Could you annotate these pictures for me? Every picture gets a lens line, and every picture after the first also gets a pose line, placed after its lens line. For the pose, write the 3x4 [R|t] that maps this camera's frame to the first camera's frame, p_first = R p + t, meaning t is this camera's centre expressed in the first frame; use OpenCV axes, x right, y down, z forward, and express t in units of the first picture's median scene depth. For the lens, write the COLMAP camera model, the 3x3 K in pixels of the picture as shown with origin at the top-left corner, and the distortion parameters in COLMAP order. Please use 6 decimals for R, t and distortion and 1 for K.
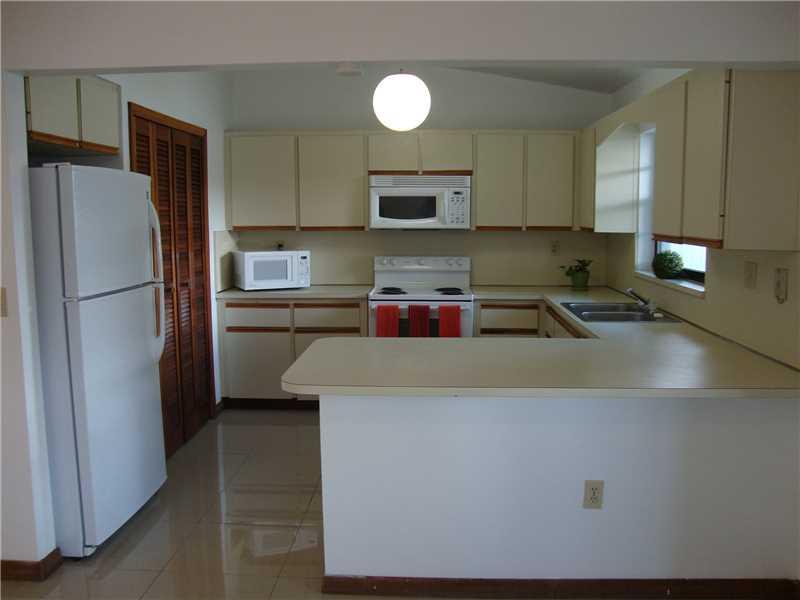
lens RADIAL K [[721.8, 0, 403.2], [0, 721.8, 308.6], [0, 0, 1]] dist [-0.207983, 0.191899]
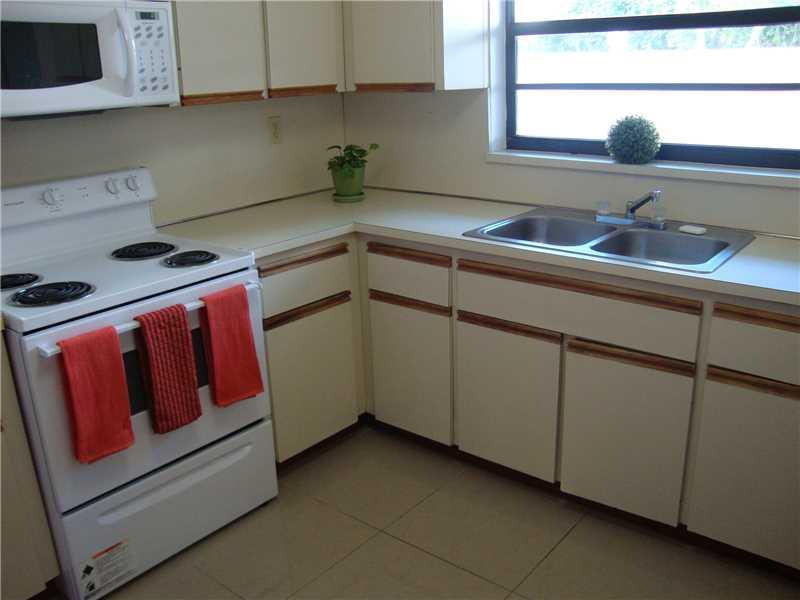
lens RADIAL K [[721.8, 0, 403.2], [0, 721.8, 308.6], [0, 0, 1]] dist [-0.207983, 0.191899]
pose [[0.602890, -0.271586, 0.750176, -0.174992], [0.136006, 0.961500, 0.238788, -0.074573], [-0.786146, -0.041935, 0.616616, 0.636543]]
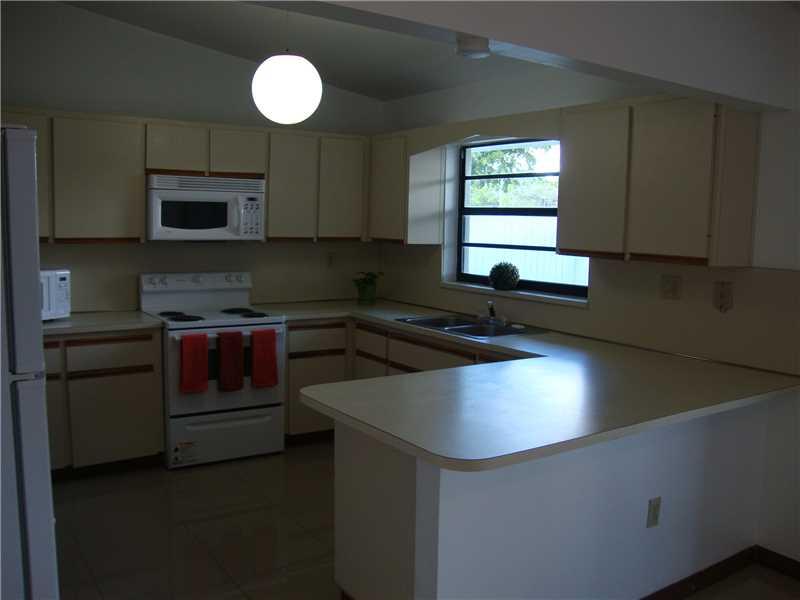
lens RADIAL K [[721.8, 0, 403.2], [0, 721.8, 308.6], [0, 0, 1]] dist [-0.207983, 0.191899]
pose [[0.798977, -0.052021, 0.599107, -0.299905], [0.055124, 0.998393, 0.013178, -0.030356], [-0.598830, 0.022496, 0.800560, 0.204691]]
